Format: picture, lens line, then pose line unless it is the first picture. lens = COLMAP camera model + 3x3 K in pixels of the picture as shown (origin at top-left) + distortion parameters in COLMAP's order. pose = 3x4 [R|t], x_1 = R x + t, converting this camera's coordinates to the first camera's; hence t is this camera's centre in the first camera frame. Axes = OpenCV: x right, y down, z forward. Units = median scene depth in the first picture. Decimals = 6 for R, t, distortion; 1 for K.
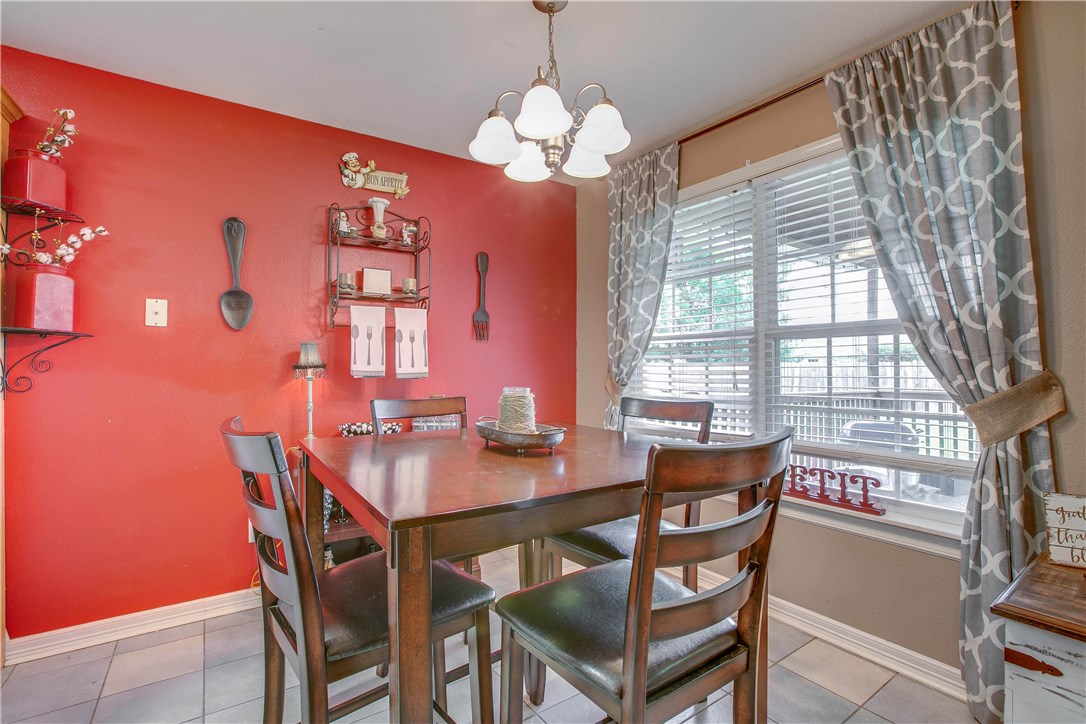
lens RADIAL K [[498.1, 0, 544.5], [0, 498.1, 359.3], [0, 0, 1]] dist [-0.039178, 0.011824]
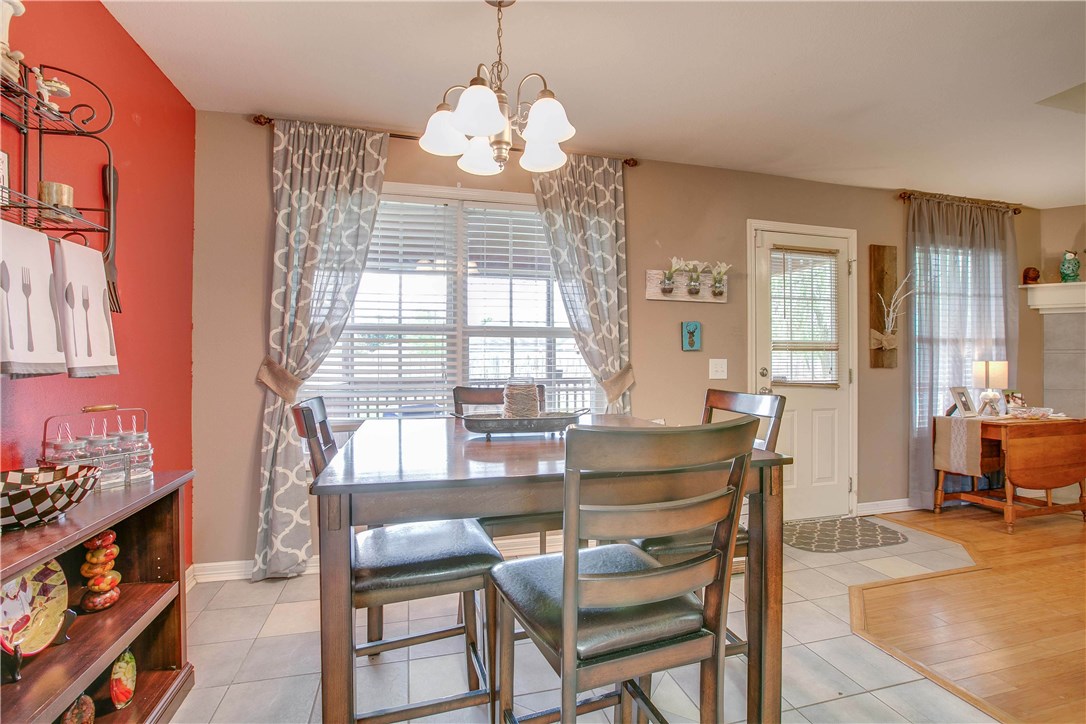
lens RADIAL K [[498.1, 0, 533.3], [0, 498.1, 356.4], [0, 0, 1]] dist [-0.039178, 0.011824]
pose [[0.349600, 0.007320, 0.936870, -0.695197], [-0.018091, 0.999836, -0.001061, 0.009604], [-0.936724, -0.016578, 0.349675, 0.452774]]
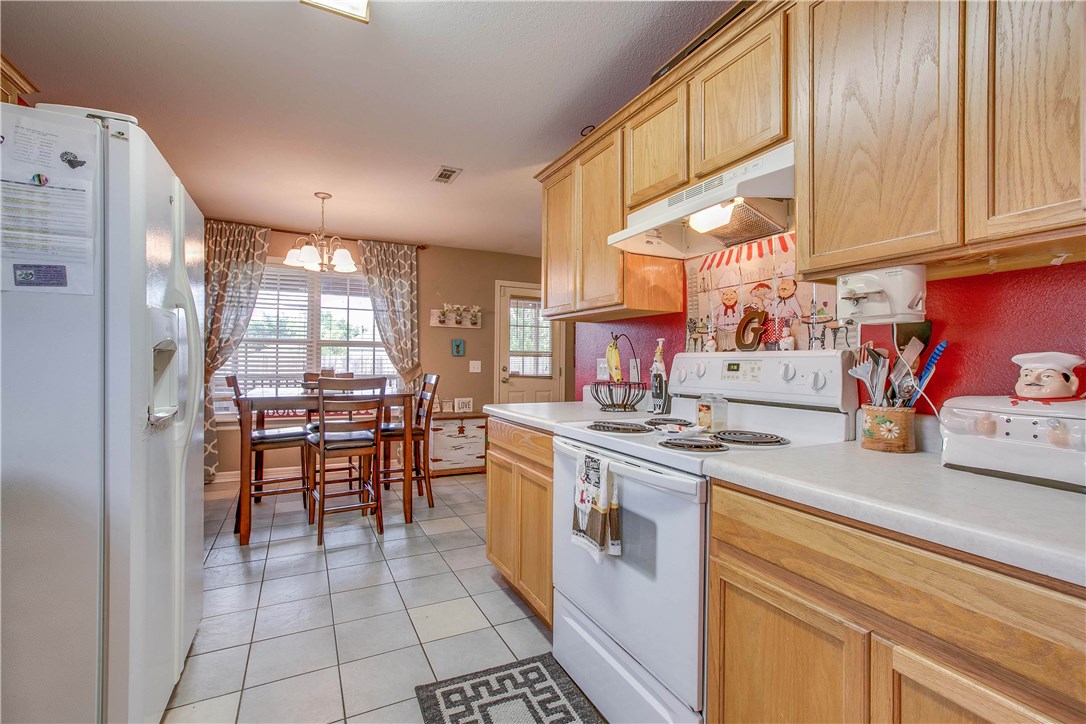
lens RADIAL K [[498.1, 0, 554.3], [0, 498.1, 361.3], [0, 0, 1]] dist [-0.039178, 0.011824]
pose [[0.125786, 0.005062, 0.992045, -1.637795], [-0.029022, 0.999578, -0.001421, -0.000050], [-0.991633, -0.028612, 0.125879, -0.283531]]
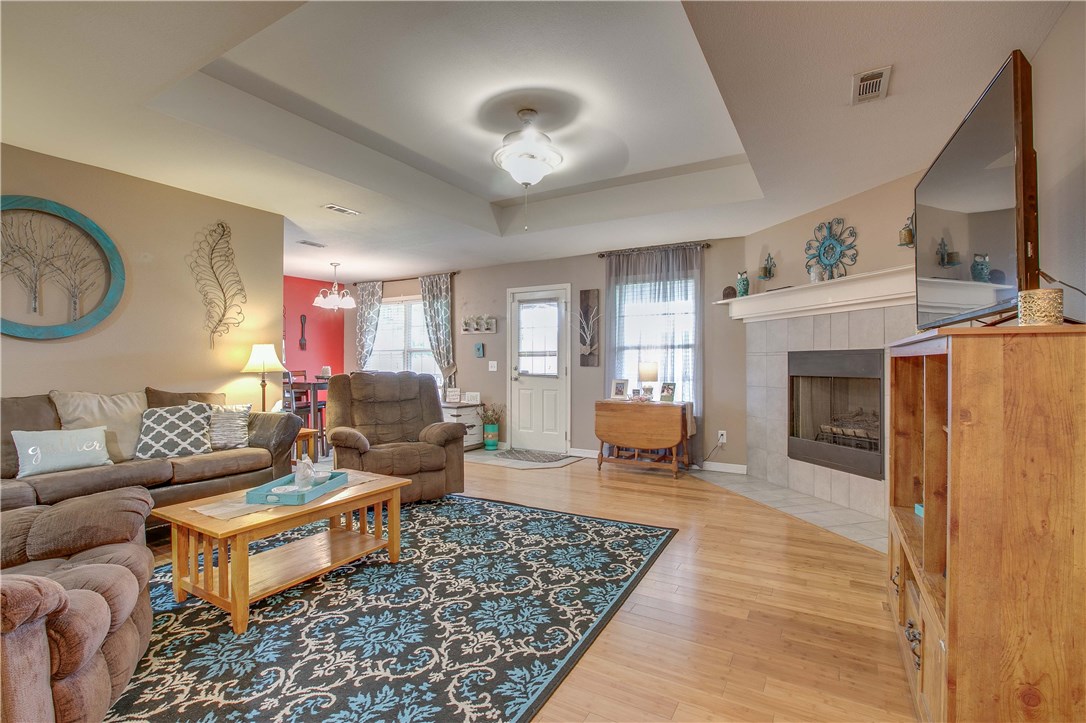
lens RADIAL K [[498.1, 0, 535.4], [0, 498.1, 364.4], [0, 0, 1]] dist [-0.039178, 0.011824]
pose [[0.915632, -0.001915, 0.402014, -0.077940], [-0.007504, 0.999733, 0.021852, -0.042101], [-0.401948, -0.023025, 0.915373, -2.407823]]
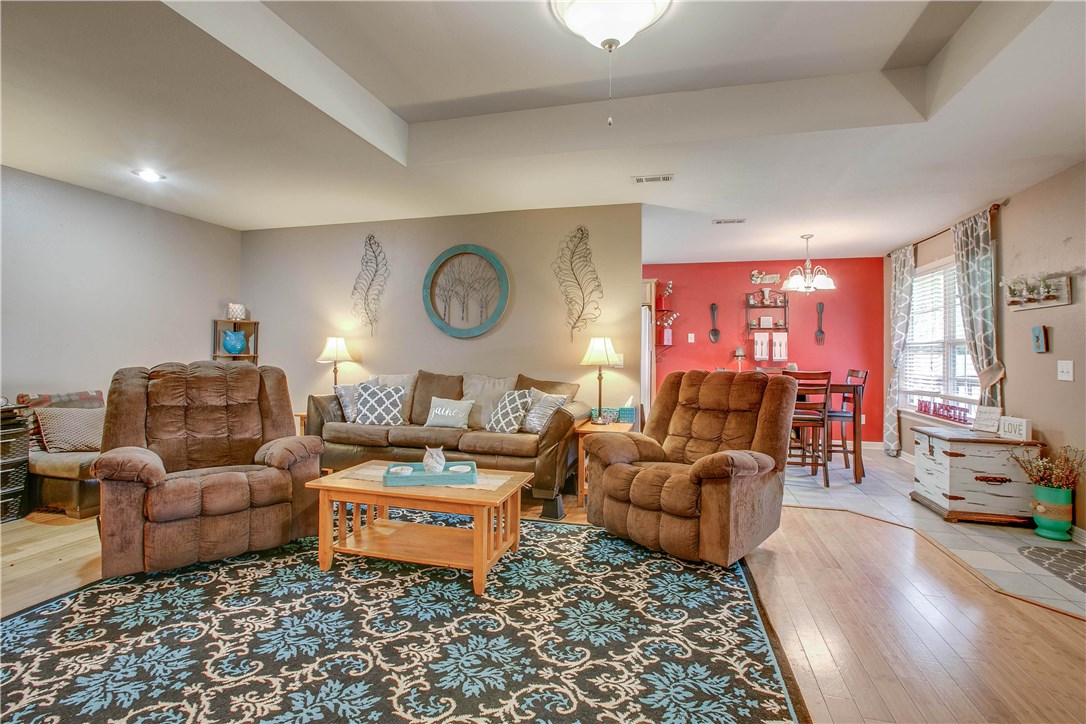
lens RADIAL K [[498.1, 0, 552.8], [0, 498.1, 344.8], [0, 0, 1]] dist [-0.039178, 0.011824]
pose [[0.644718, -0.003786, -0.764411, 1.024063], [-0.002031, 0.999976, -0.006665, -0.029188], [0.764418, 0.005849, 0.644695, -1.667715]]
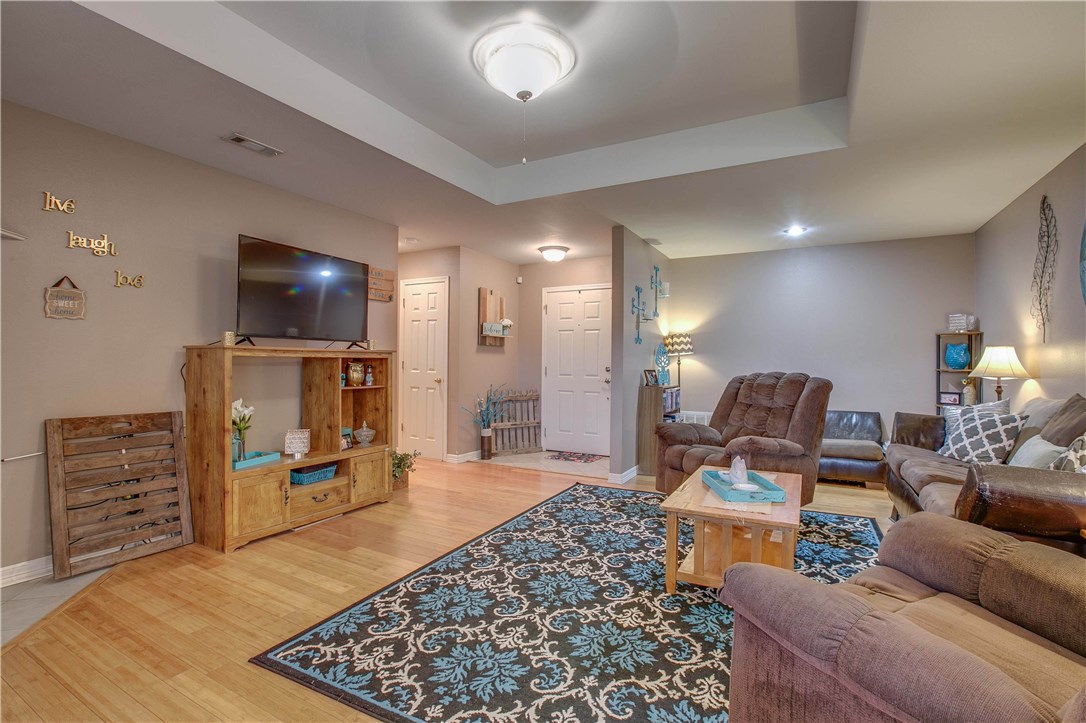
lens RADIAL K [[498.1, 0, 539.6], [0, 498.1, 367.2], [0, 0, 1]] dist [-0.039178, 0.011824]
pose [[-0.901077, 0.000403, -0.433658, 0.853675], [0.001219, 0.999998, -0.001605, -0.005669], [0.433657, -0.001975, -0.901076, -0.220730]]
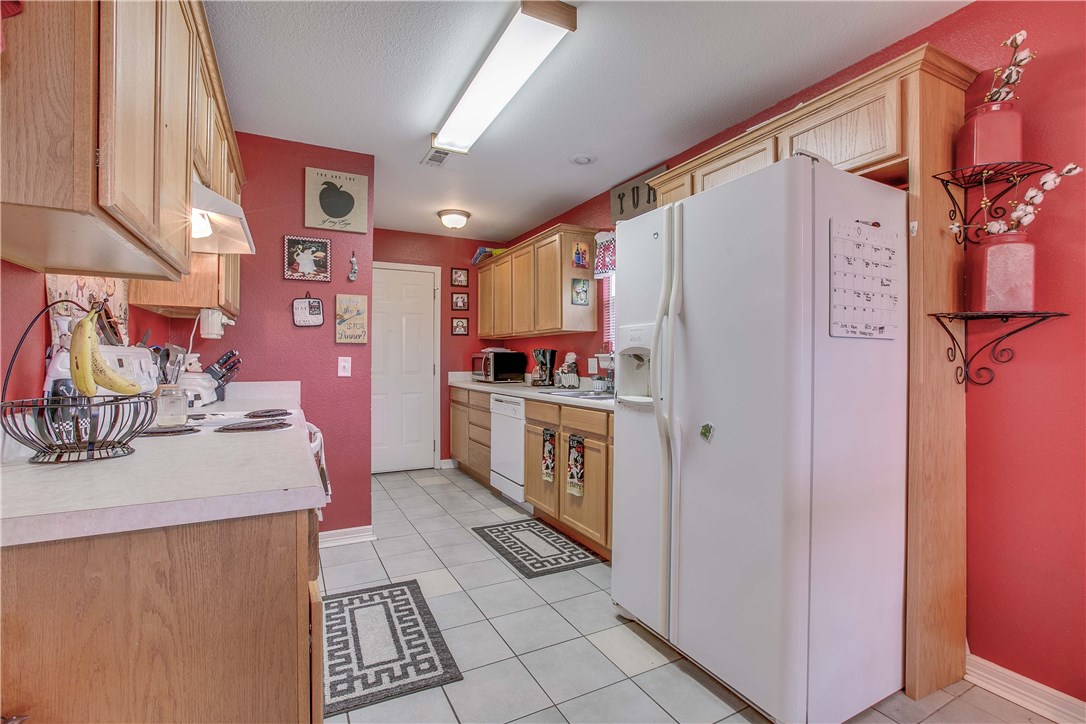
lens RADIAL K [[498.1, 0, 553.1], [0, 498.1, 362.7], [0, 0, 1]] dist [-0.039178, 0.011824]
pose [[-0.112255, 0.006051, -0.993661, -0.090792], [0.017699, 0.999835, 0.004089, 0.008085], [0.993522, -0.017128, -0.112343, 0.272117]]
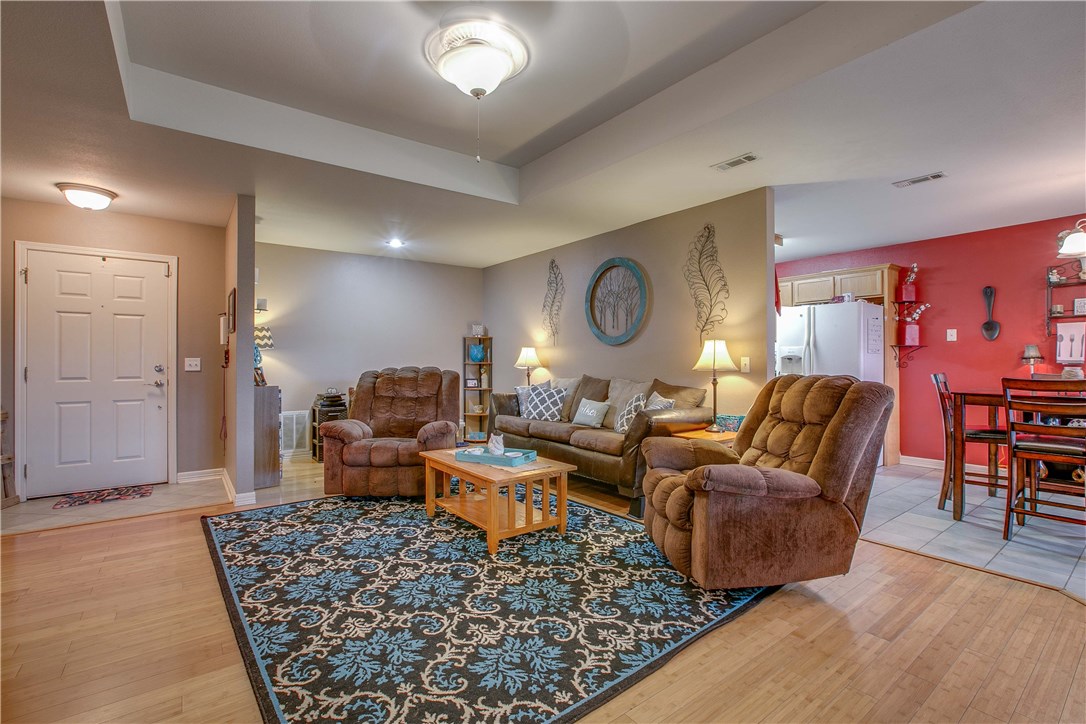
lens RADIAL K [[498.1, 0, 554.1], [0, 498.1, 357.8], [0, 0, 1]] dist [-0.039178, 0.011824]
pose [[0.042985, -0.002558, -0.999072, 1.427219], [0.015326, 0.999881, -0.001900, -0.012096], [0.998958, -0.015230, 0.043019, -0.982909]]
